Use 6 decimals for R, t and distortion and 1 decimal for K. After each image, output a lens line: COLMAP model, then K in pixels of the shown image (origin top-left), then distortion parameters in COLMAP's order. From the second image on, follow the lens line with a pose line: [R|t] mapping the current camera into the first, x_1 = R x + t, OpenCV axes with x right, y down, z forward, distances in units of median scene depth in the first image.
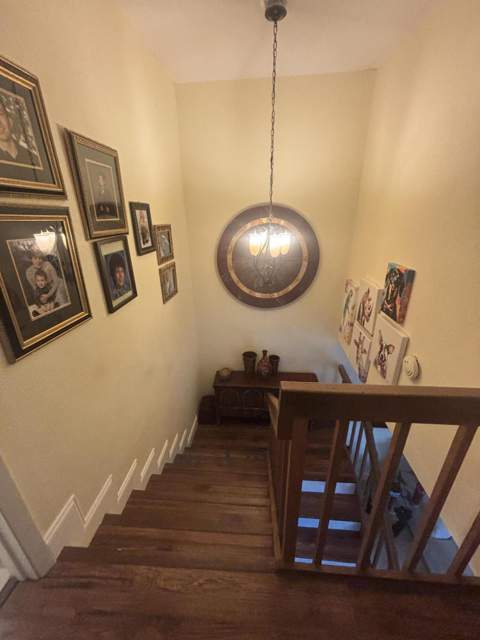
lens RADIAL K [[257.2, 0, 238.7], [0, 257.2, 317.5], [0, 0, 1]] dist [-0.001006, 0.001006]
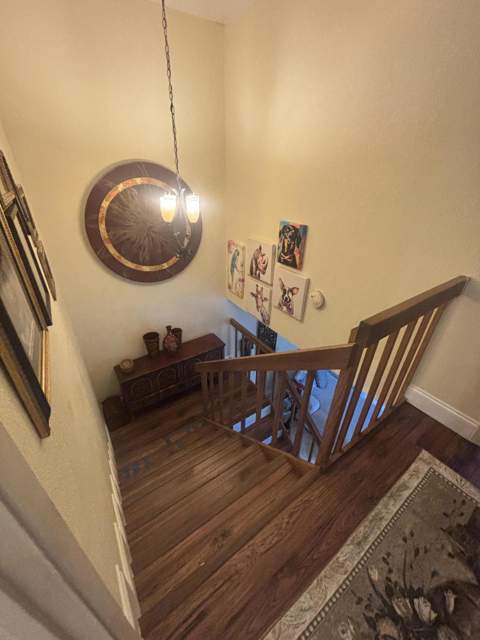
lens RADIAL K [[257.2, 0, 241.2], [0, 257.2, 319.2], [0, 0, 1]] dist [-0.001006, 0.001006]
pose [[0.773482, -0.276603, 0.570278, -0.311398], [0.202009, 0.960411, 0.191840, -0.032878], [-0.600765, -0.033183, 0.798737, 0.112056]]
